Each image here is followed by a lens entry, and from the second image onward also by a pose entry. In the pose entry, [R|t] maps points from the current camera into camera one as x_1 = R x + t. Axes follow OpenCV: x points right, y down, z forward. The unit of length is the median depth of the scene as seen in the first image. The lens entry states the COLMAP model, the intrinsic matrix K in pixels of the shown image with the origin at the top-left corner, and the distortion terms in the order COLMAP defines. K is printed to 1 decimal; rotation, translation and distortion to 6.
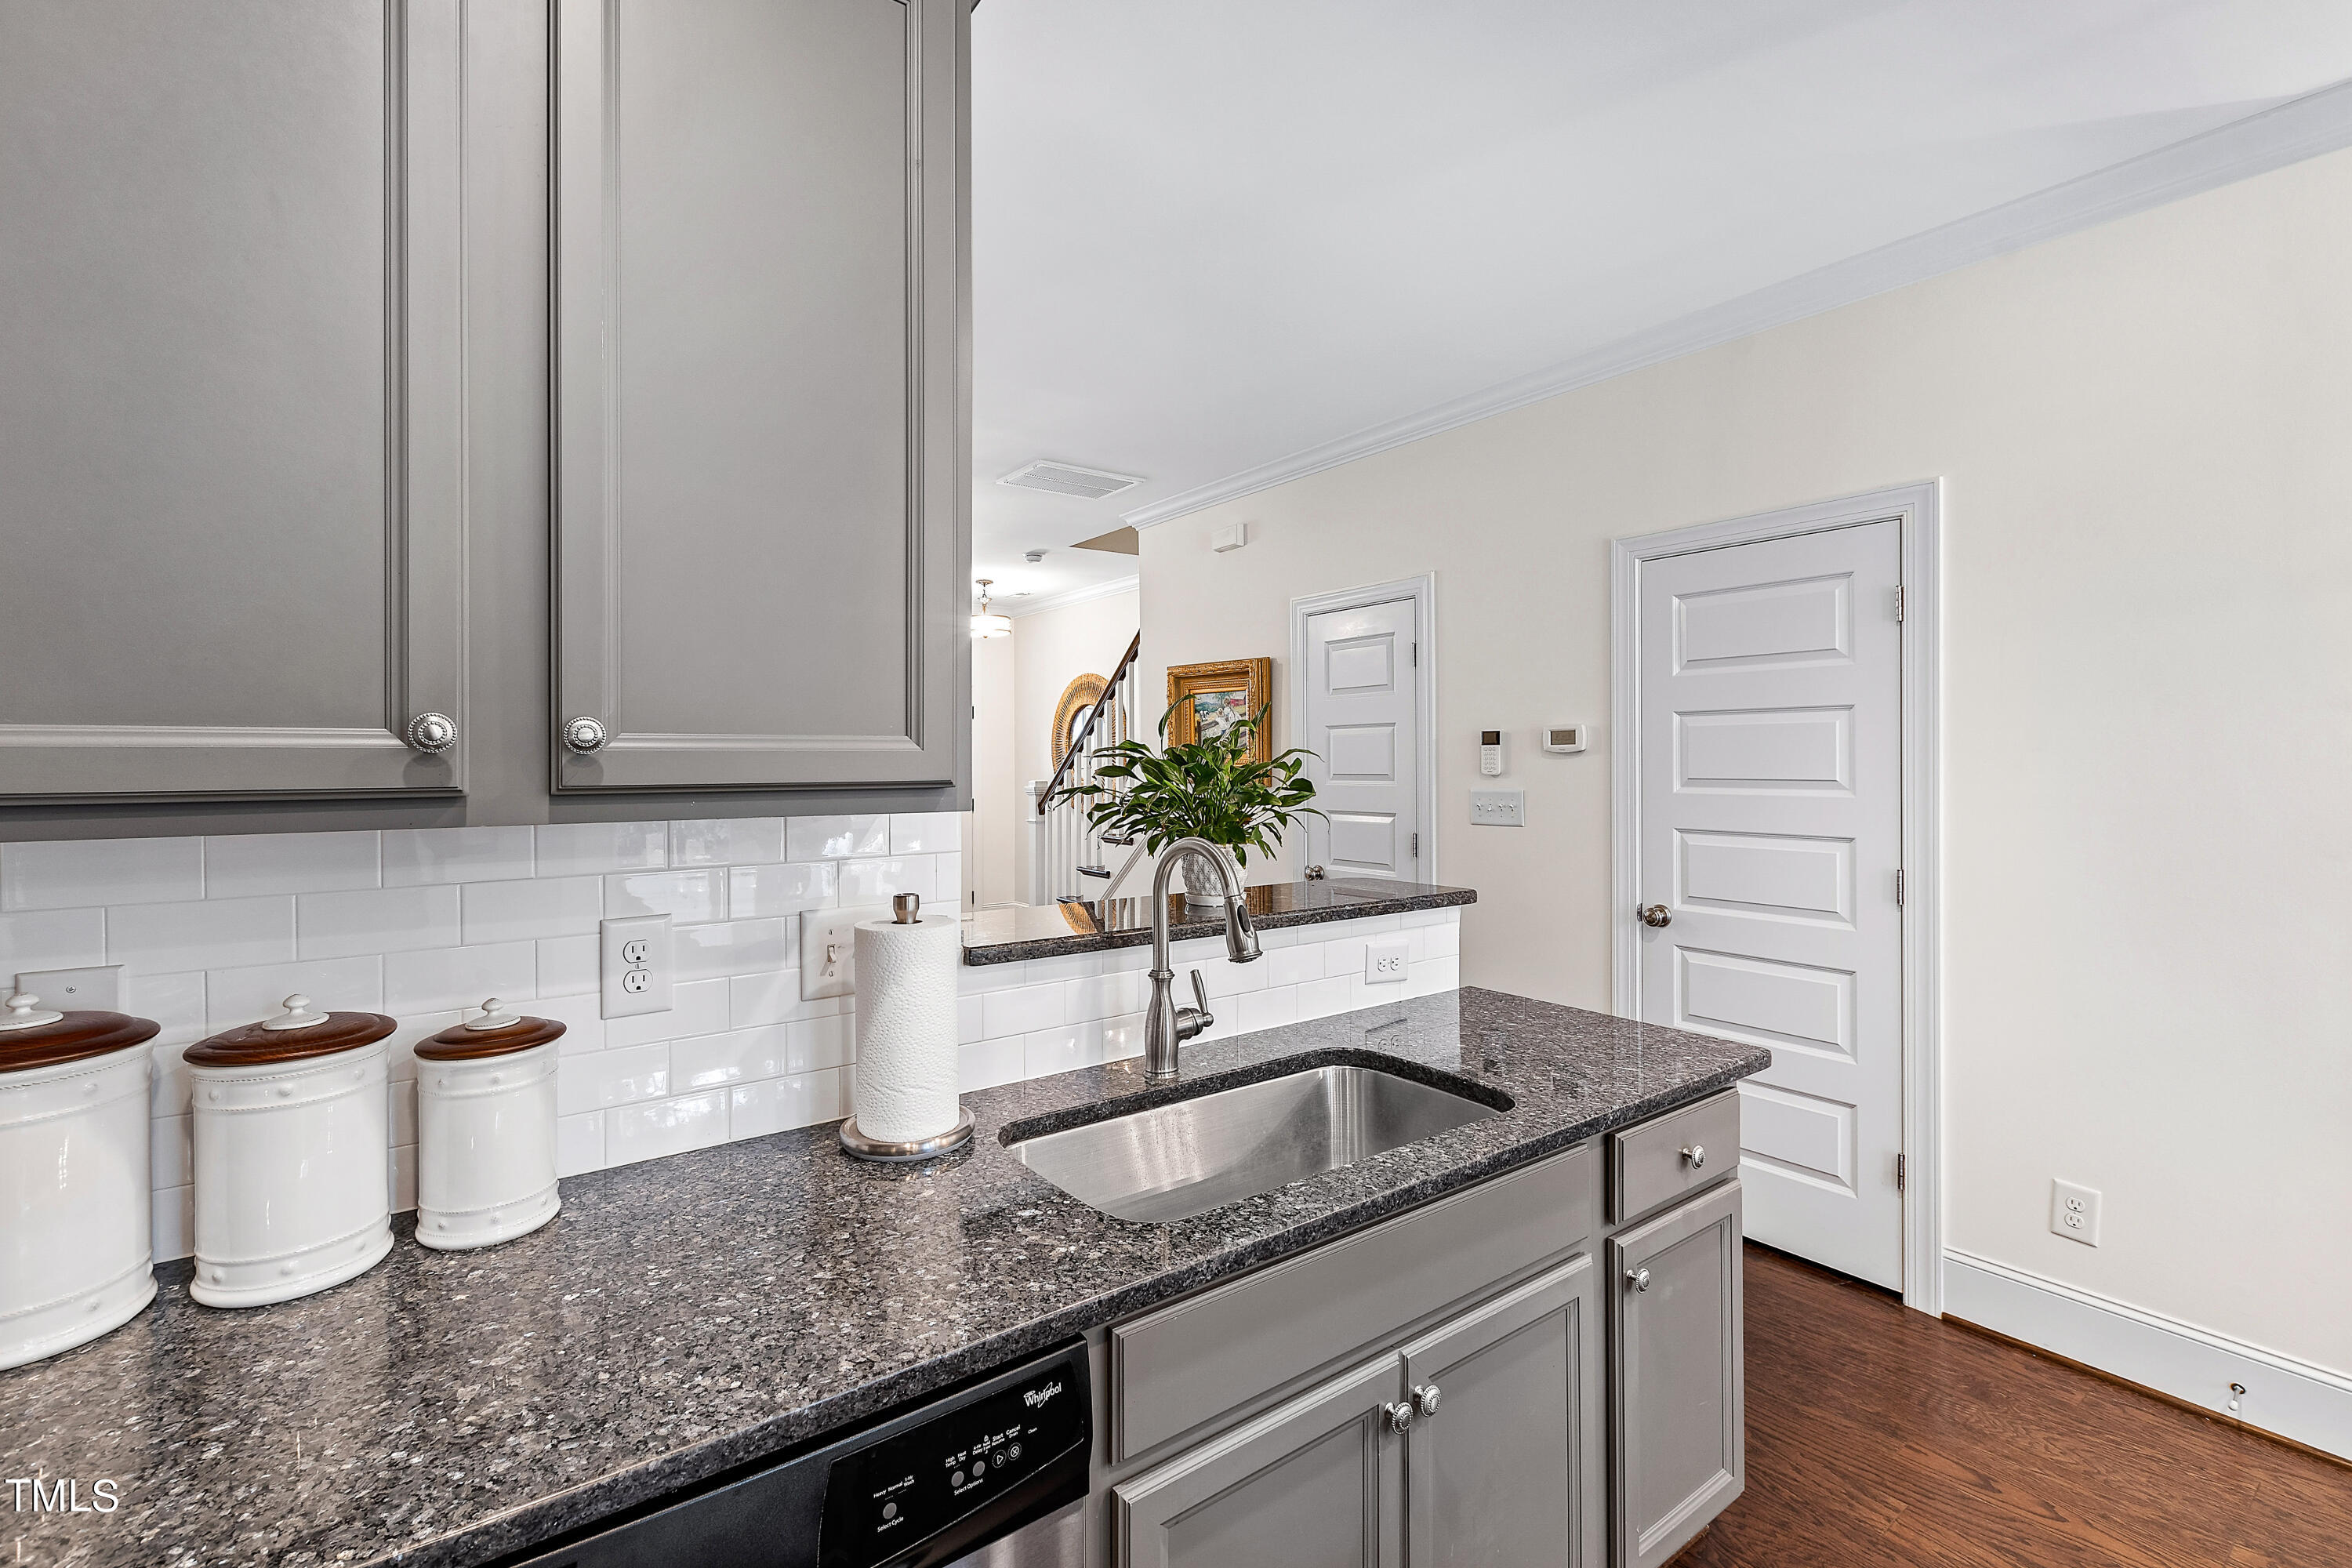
lens RADIAL K [[1024.7, 0, 1170.6], [0, 1024.7, 773.5], [0, 0, 1]] dist [0.002343, -0.000150]
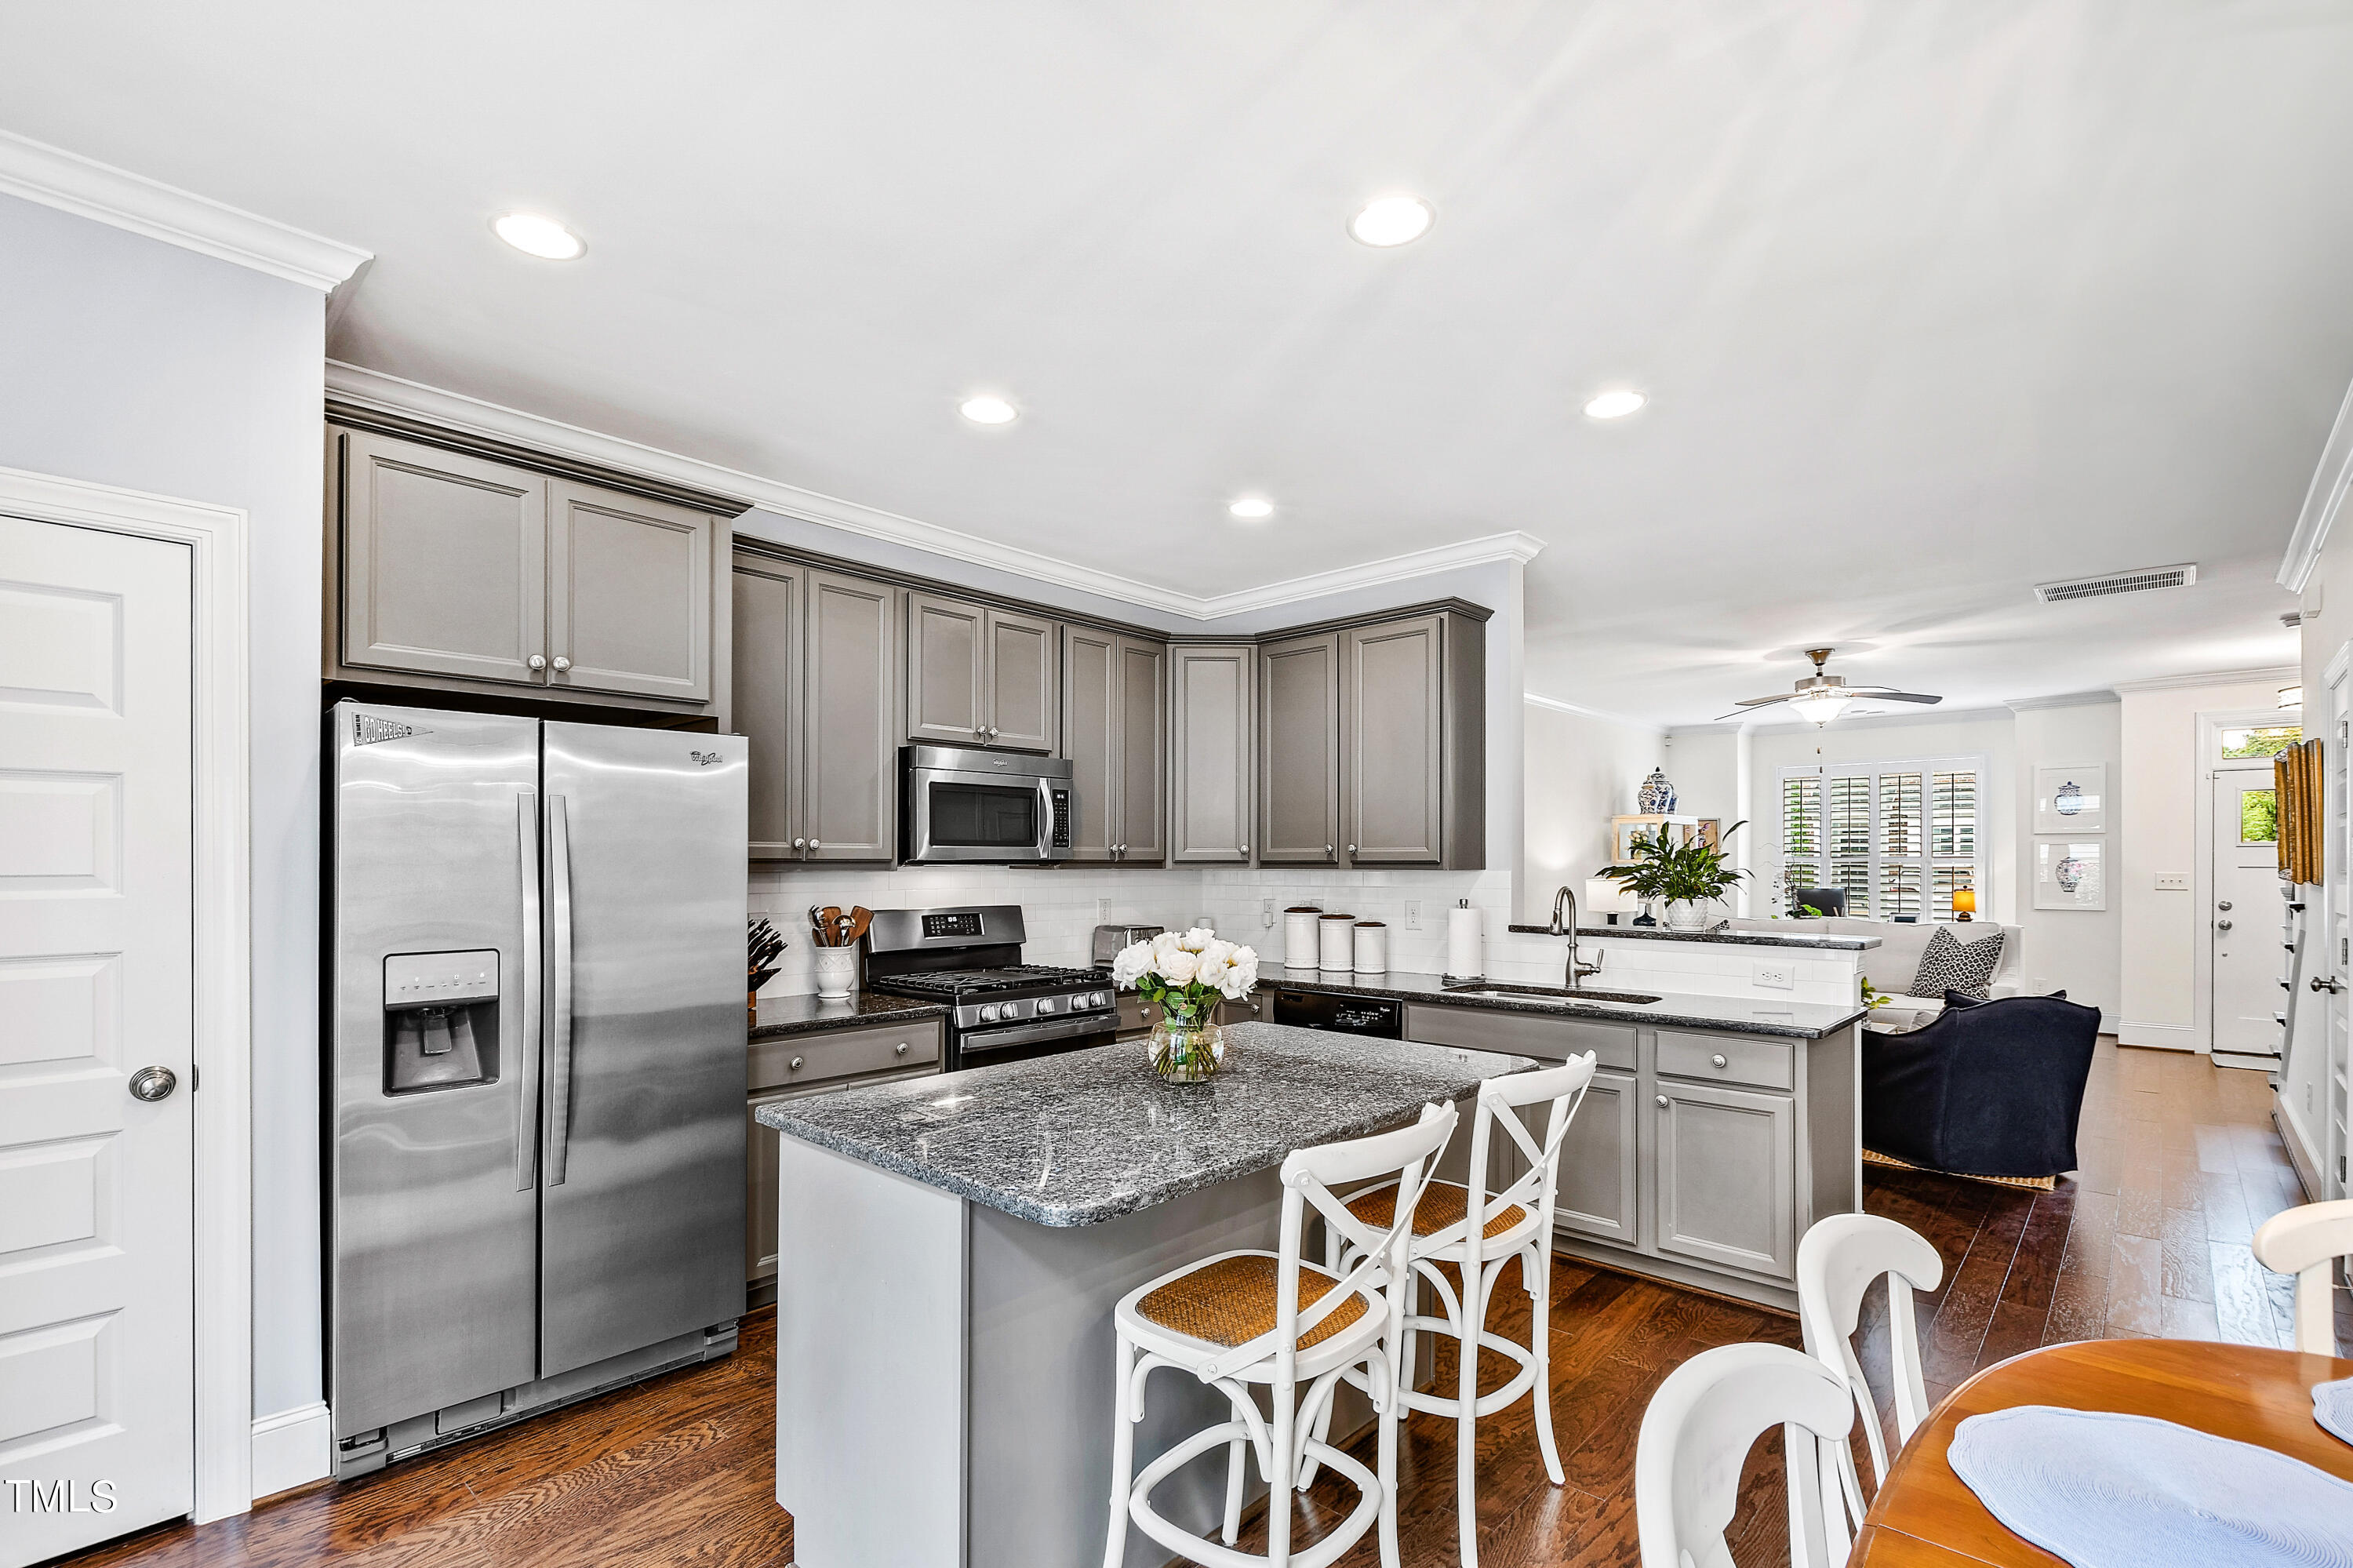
lens RADIAL K [[1071.4, 0, 1158.9], [0, 1071.4, 860.2], [0, 0, 1]] dist [0.001052, -0.000139]
pose [[0.173257, 0.002603, -0.984873, 1.518434], [-0.012412, 0.999923, 0.000459, 0.007573], [0.984799, 0.012144, 0.173276, -0.245615]]
